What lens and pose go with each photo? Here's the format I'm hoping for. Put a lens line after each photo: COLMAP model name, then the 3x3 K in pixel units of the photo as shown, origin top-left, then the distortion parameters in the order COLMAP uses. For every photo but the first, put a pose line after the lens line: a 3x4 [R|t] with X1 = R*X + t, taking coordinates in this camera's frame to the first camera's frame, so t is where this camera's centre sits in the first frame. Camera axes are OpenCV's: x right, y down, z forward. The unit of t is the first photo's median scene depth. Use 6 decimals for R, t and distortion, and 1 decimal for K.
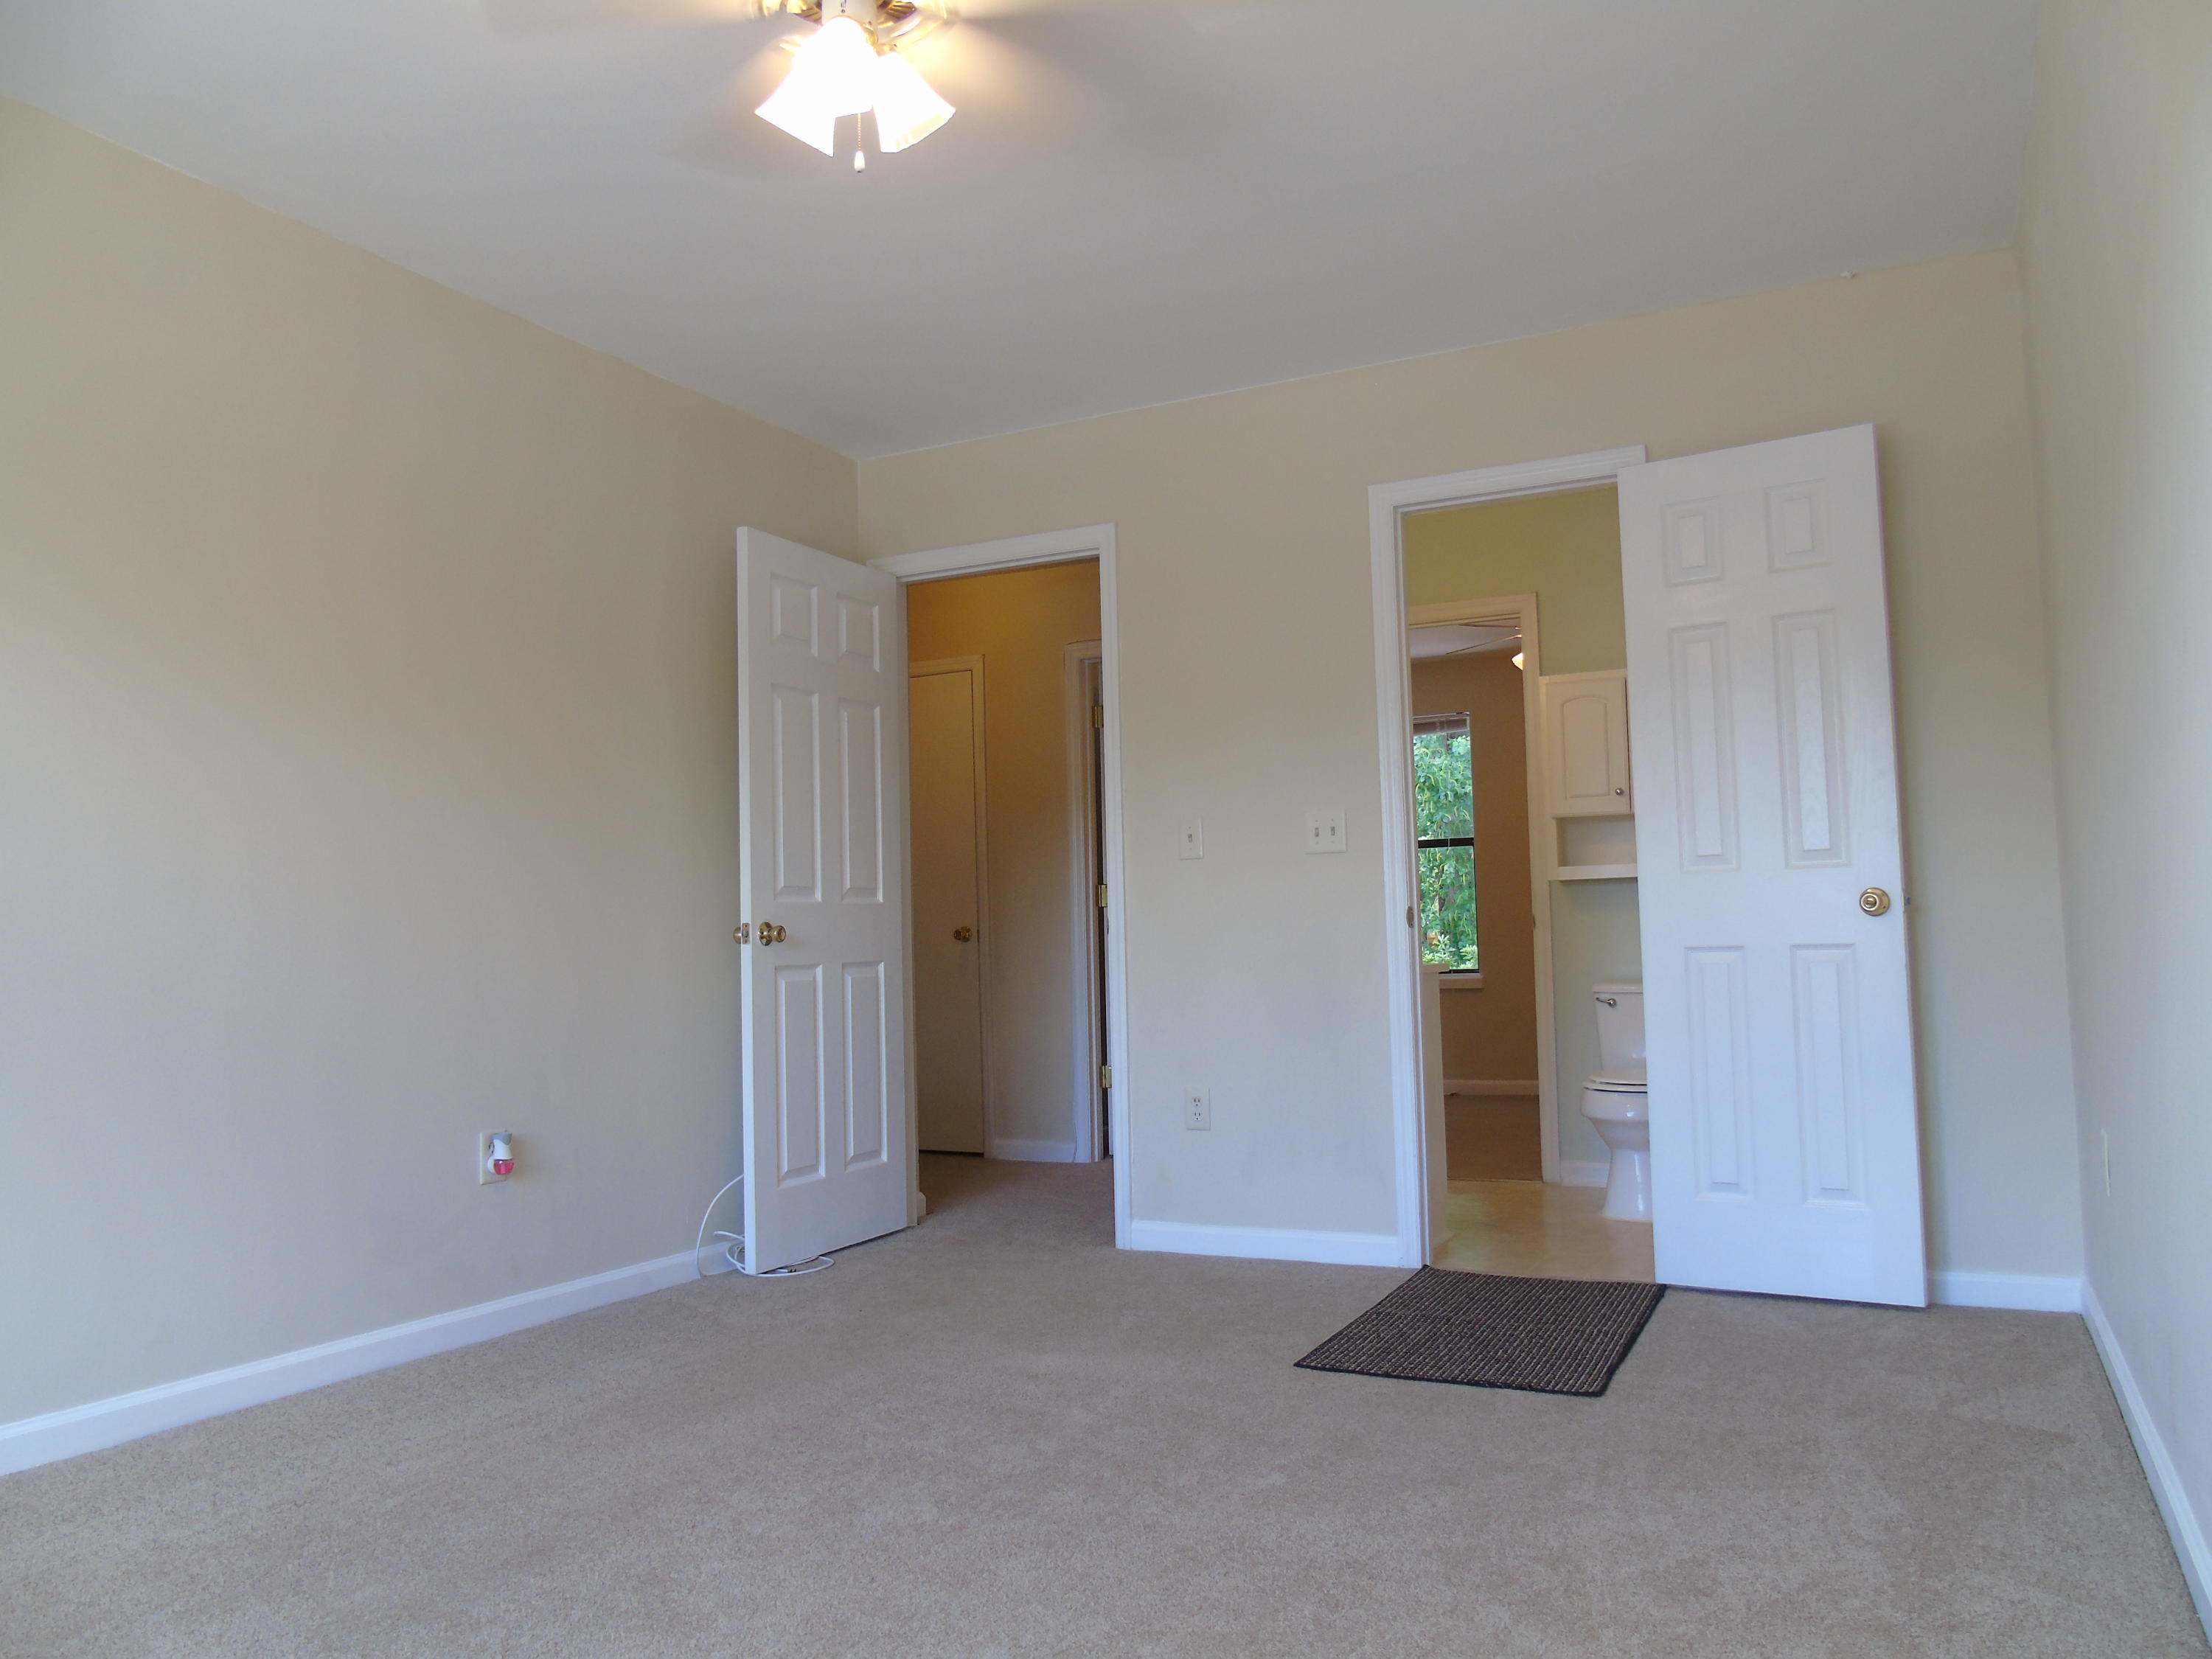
lens RADIAL K [[1629.1, 0, 1105.5], [0, 1629.1, 836.5], [0, 0, 1]] dist [-0.083811, 0.053142]
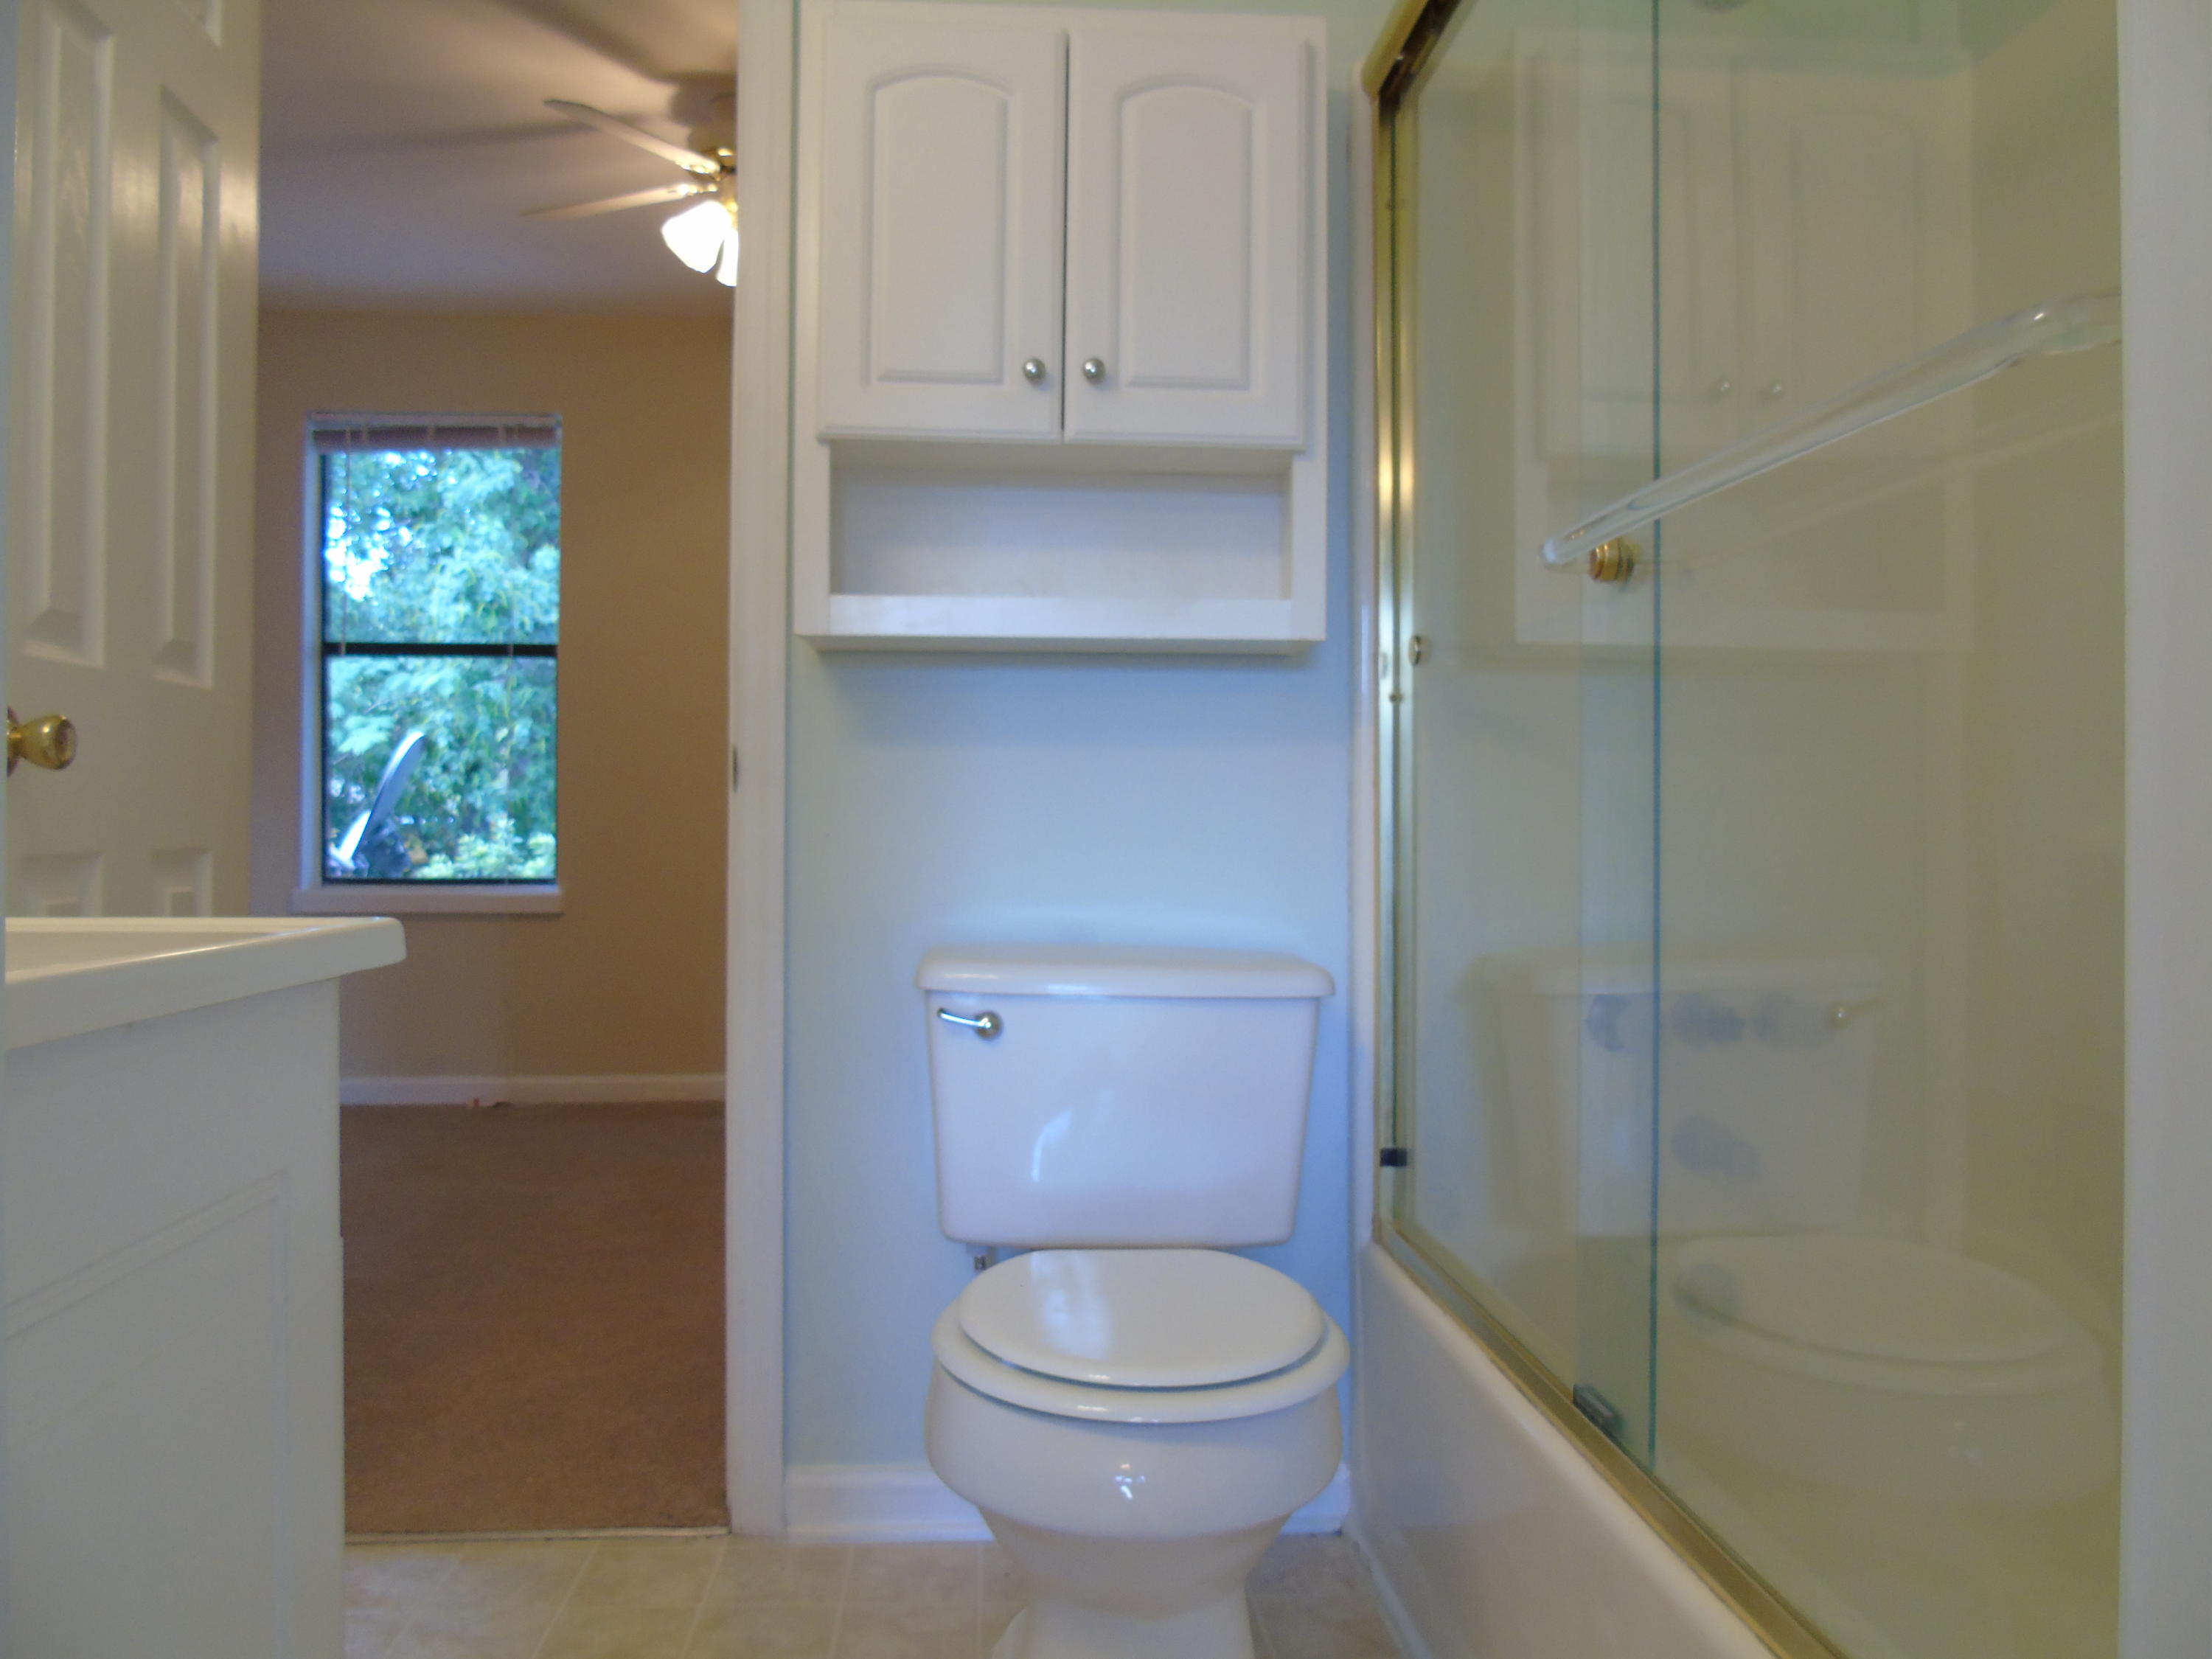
lens RADIAL K [[1629.1, 0, 1105.5], [0, 1629.1, 836.5], [0, 0, 1]] dist [-0.083811, 0.053142]
pose [[0.849757, 0.031285, 0.526245, 0.096629], [-0.065718, 0.996737, 0.046864, 0.029025], [-0.523062, -0.074407, 0.849040, 0.422527]]
